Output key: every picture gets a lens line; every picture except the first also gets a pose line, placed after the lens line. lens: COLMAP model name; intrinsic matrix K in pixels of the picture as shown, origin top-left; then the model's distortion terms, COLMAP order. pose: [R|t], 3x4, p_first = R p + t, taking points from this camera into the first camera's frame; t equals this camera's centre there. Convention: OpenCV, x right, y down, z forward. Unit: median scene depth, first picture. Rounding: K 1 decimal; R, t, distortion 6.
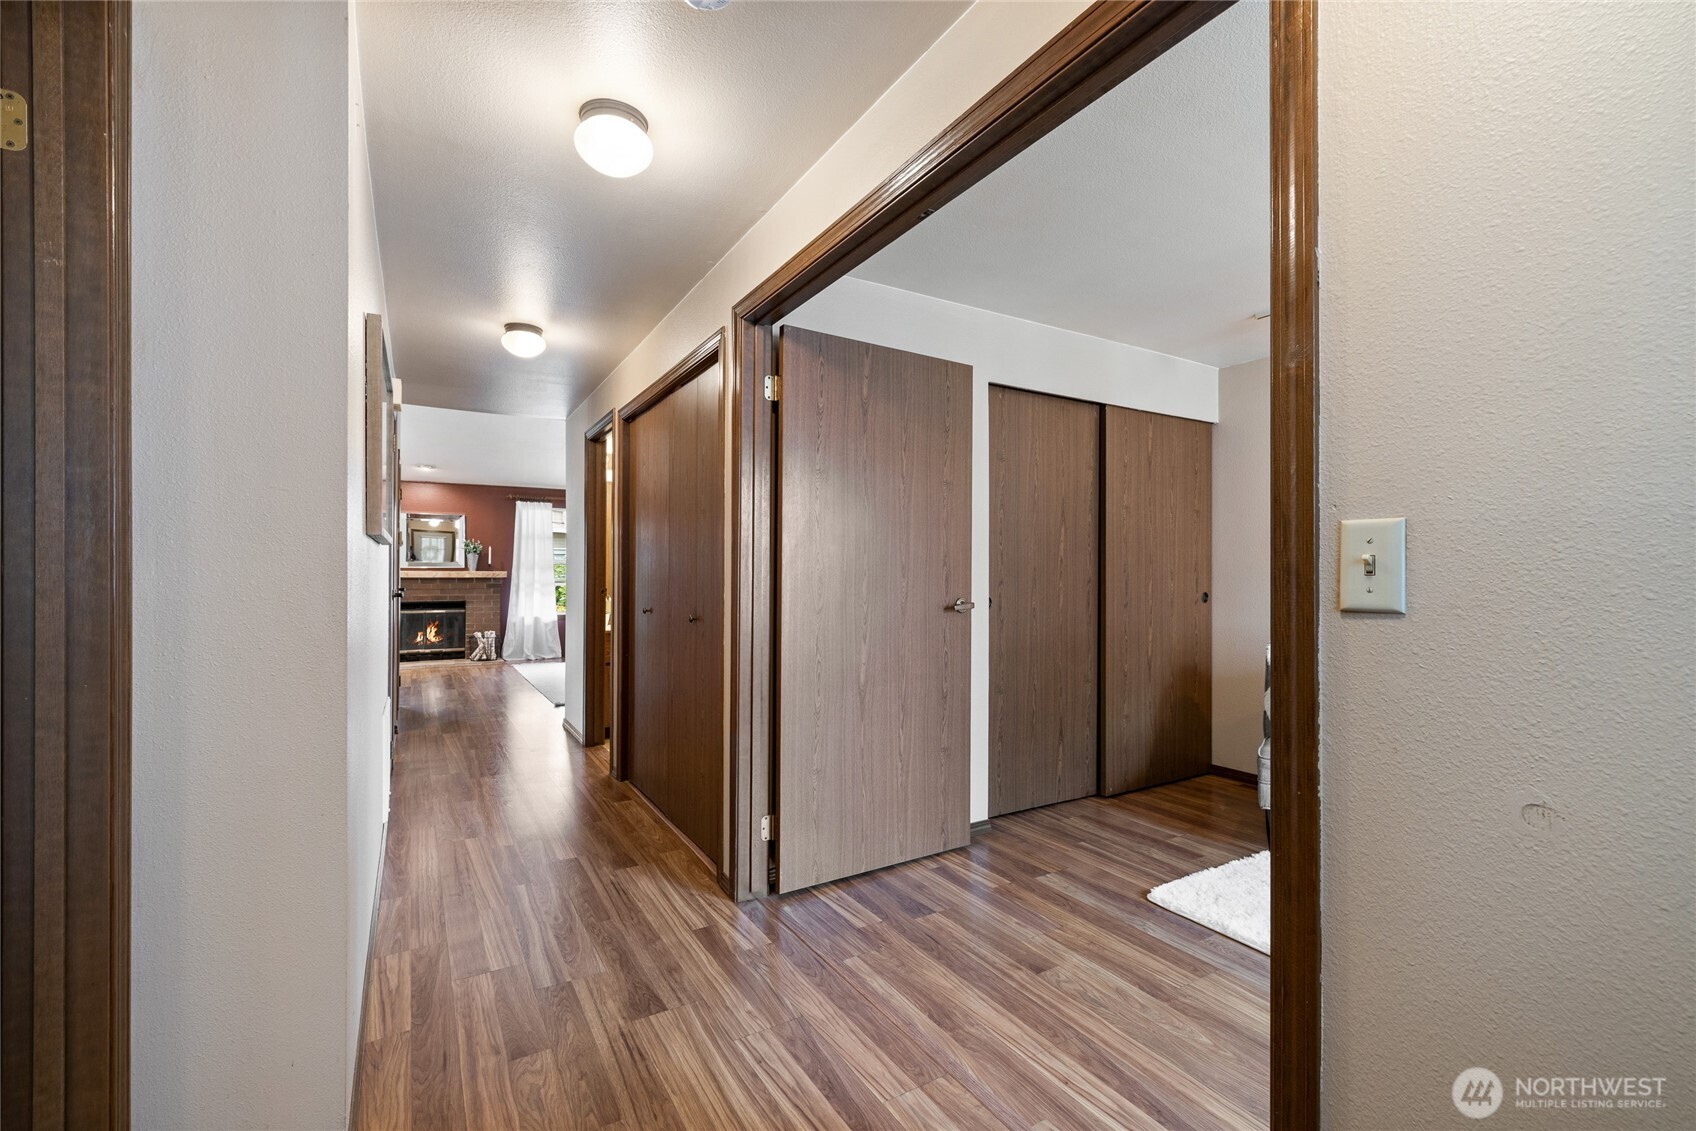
lens RADIAL K [[717.8, 0, 852.0], [0, 717.8, 566.3], [0, 0, 1]] dist [0.002582, 0.000359]
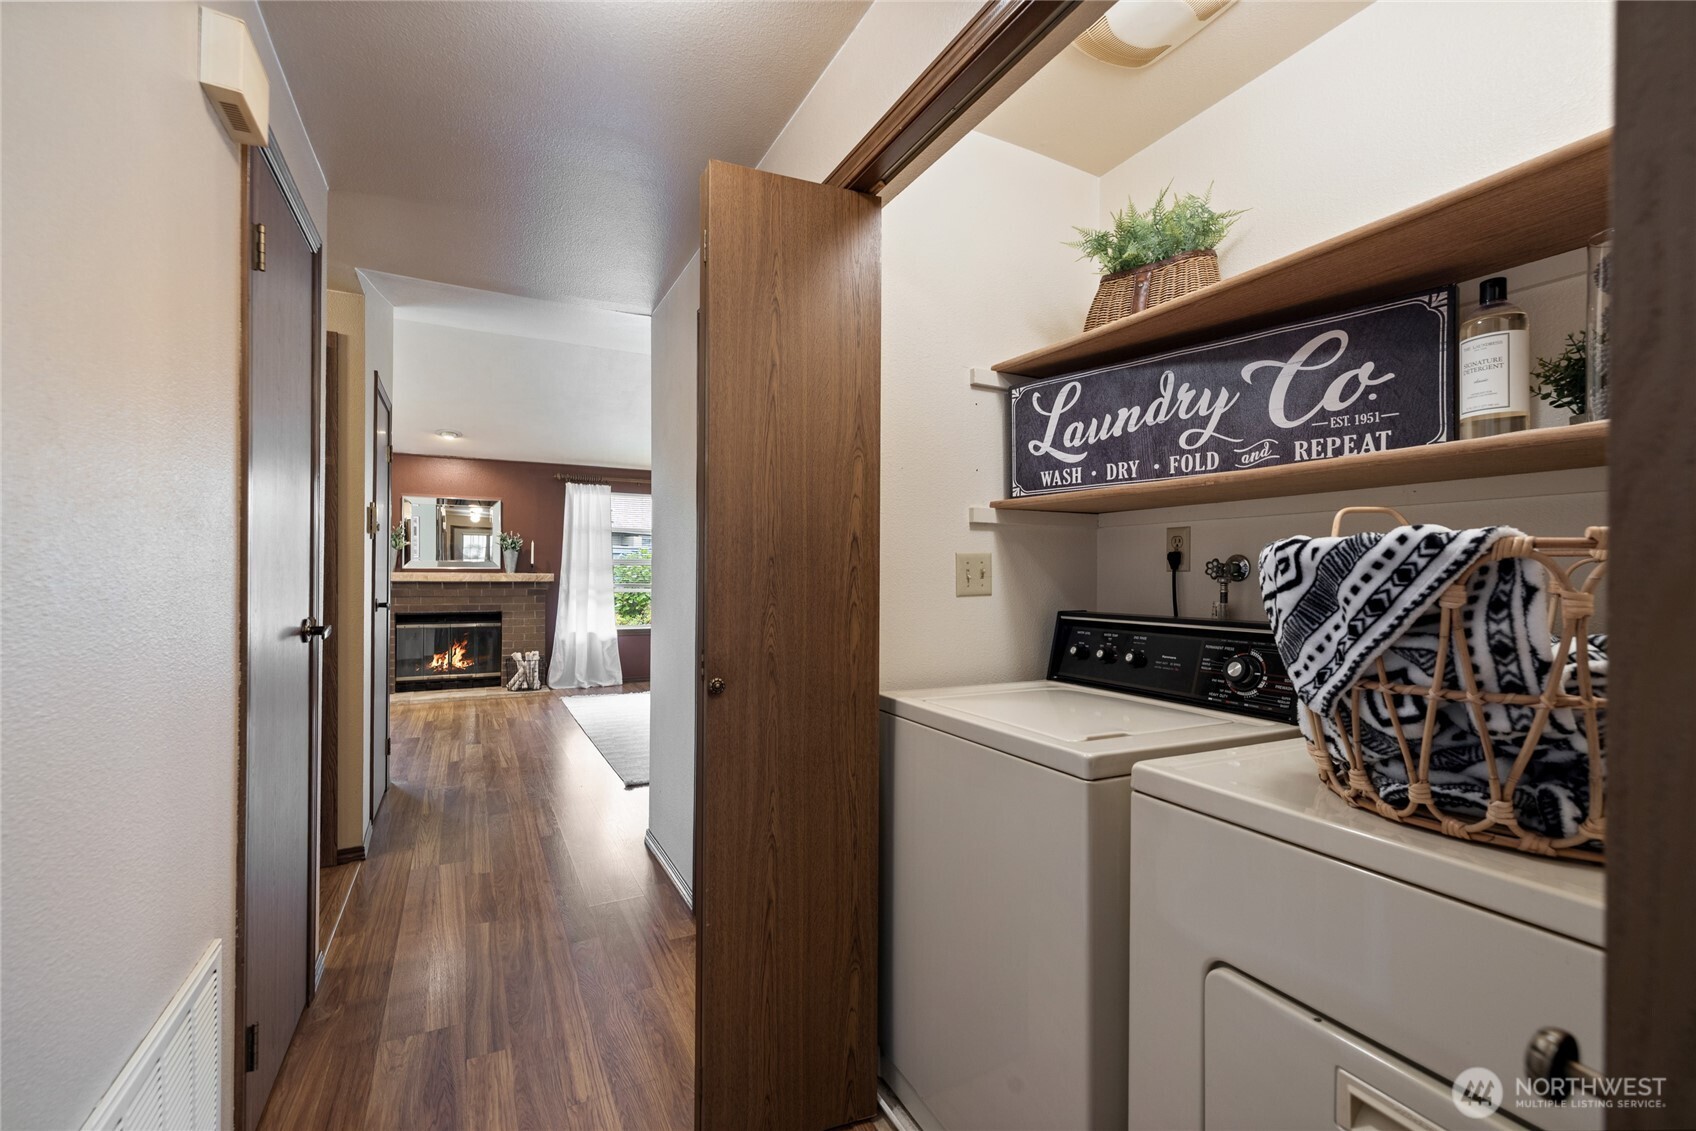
lens RADIAL K [[734.1, 0, 851.9], [0, 734.1, 573.8], [0, 0, 1]] dist [0.001549, 0.000171]
pose [[0.997953, 0.005608, -0.063705, -0.112838], [-0.005074, 0.999951, 0.008536, -0.001111], [0.063750, -0.008195, 0.997932, 0.237743]]
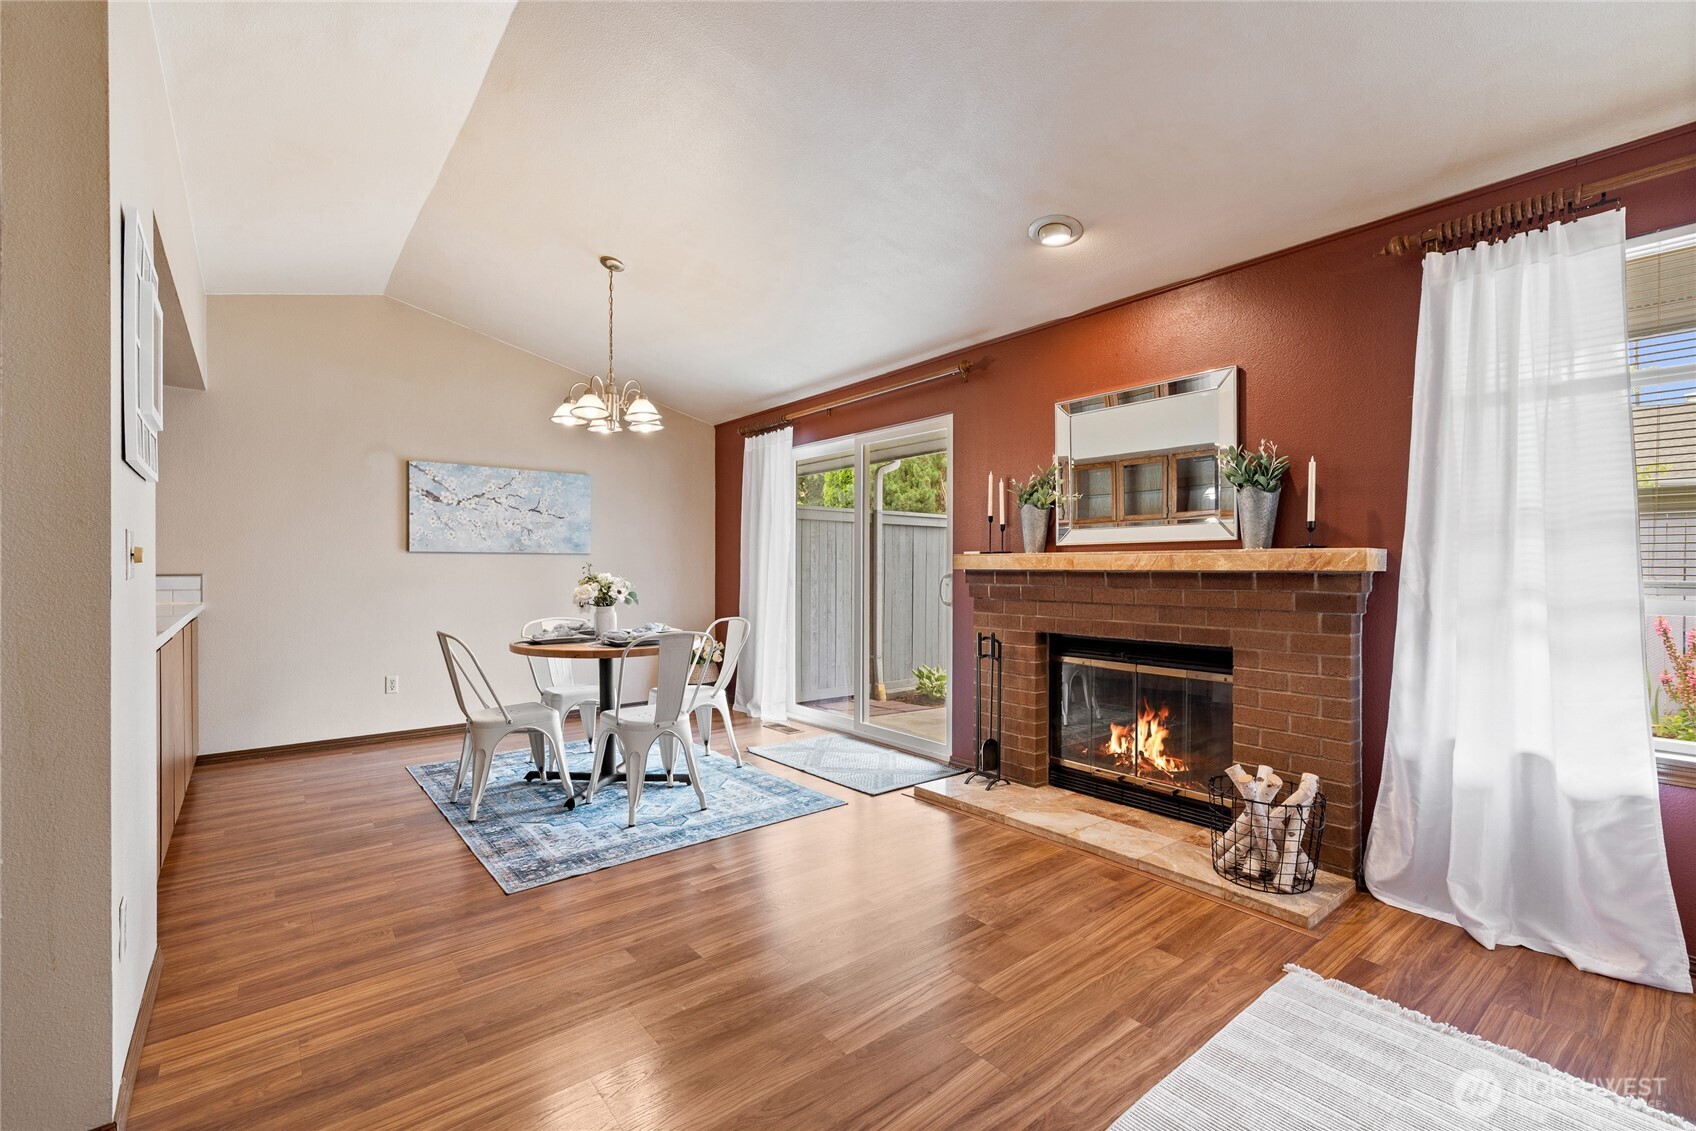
lens RADIAL K [[731.5, 0, 841.0], [0, 731.5, 568.9], [0, 0, 1]] dist [0.002042, 0.000702]
pose [[0.126726, 0.000969, -0.991937, -0.252985], [0.009389, 0.999954, 0.002176, 0.012304], [0.991893, -0.009589, 0.126711, 0.794202]]
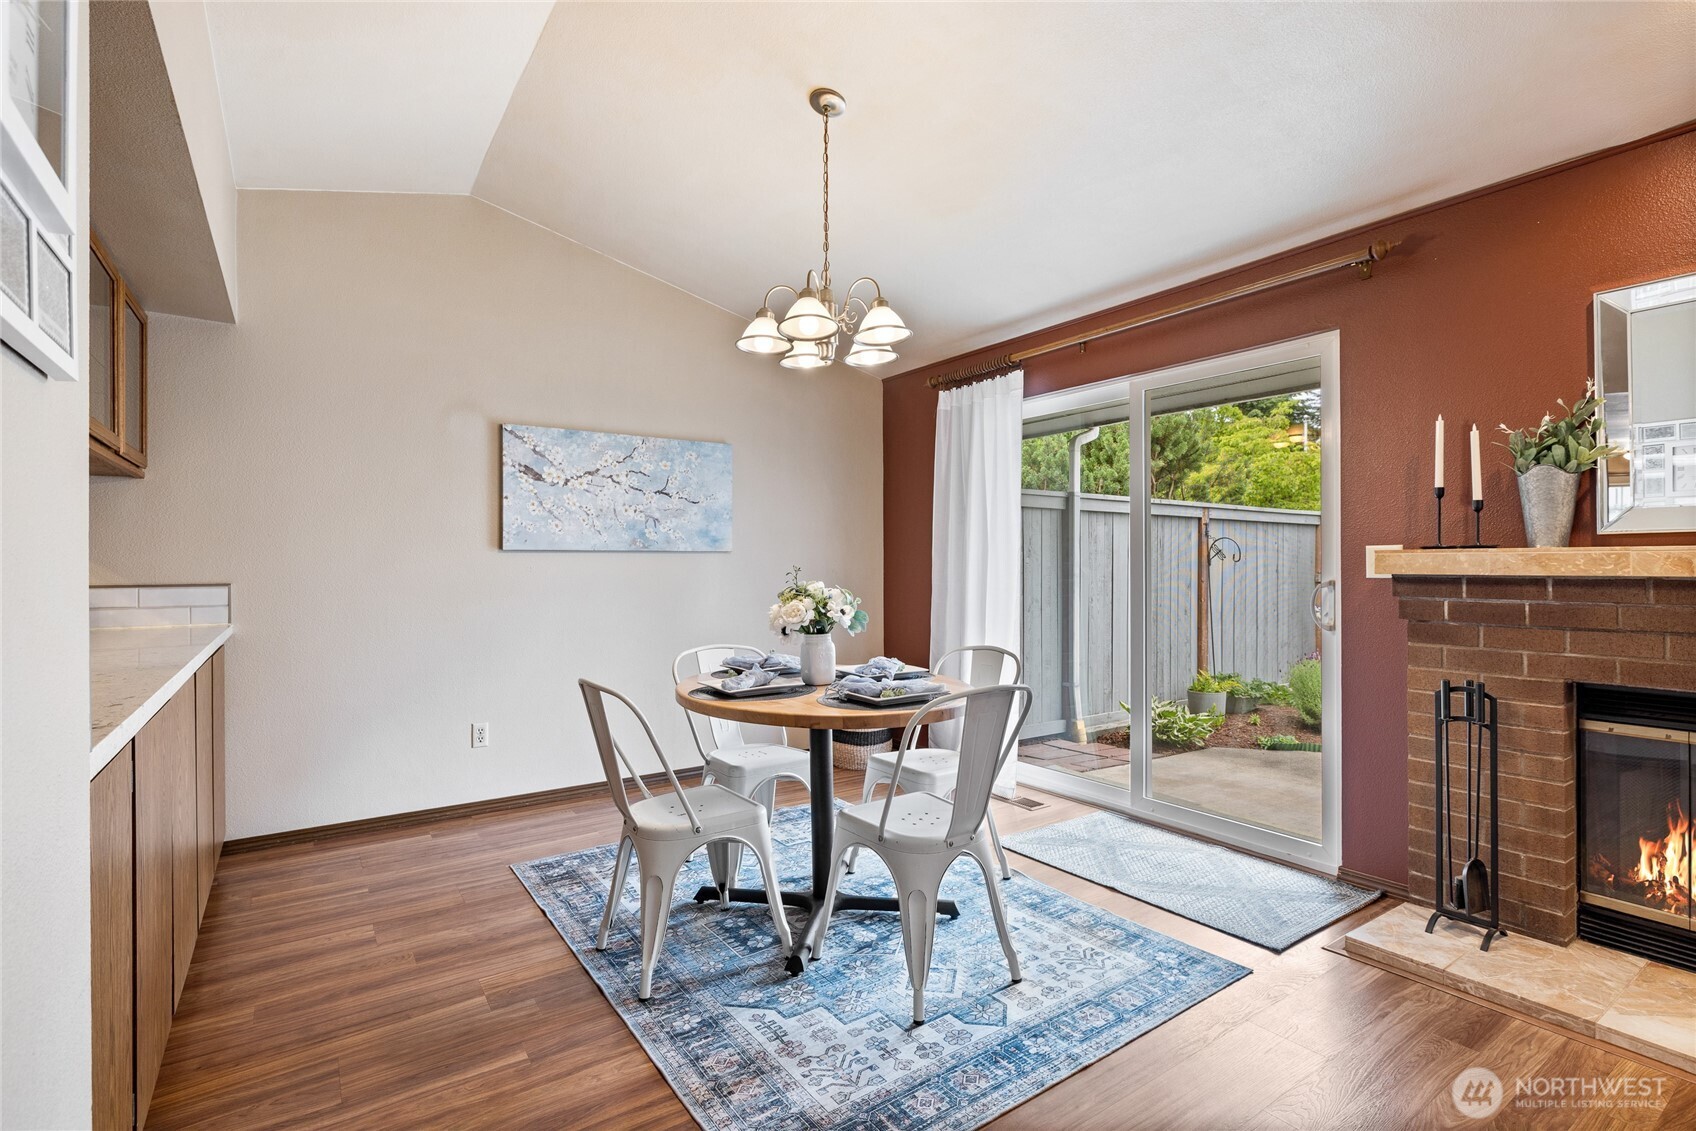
lens RADIAL K [[797.7, 0, 853.3], [0, 797.7, 561.4], [0, 0, 1]] dist [-0.014349, 0.006558]
pose [[0.060931, -0.005358, -0.998128, -0.388453], [0.013302, 0.999901, -0.004556, 0.008455], [0.998053, -0.013000, 0.060996, 0.711308]]
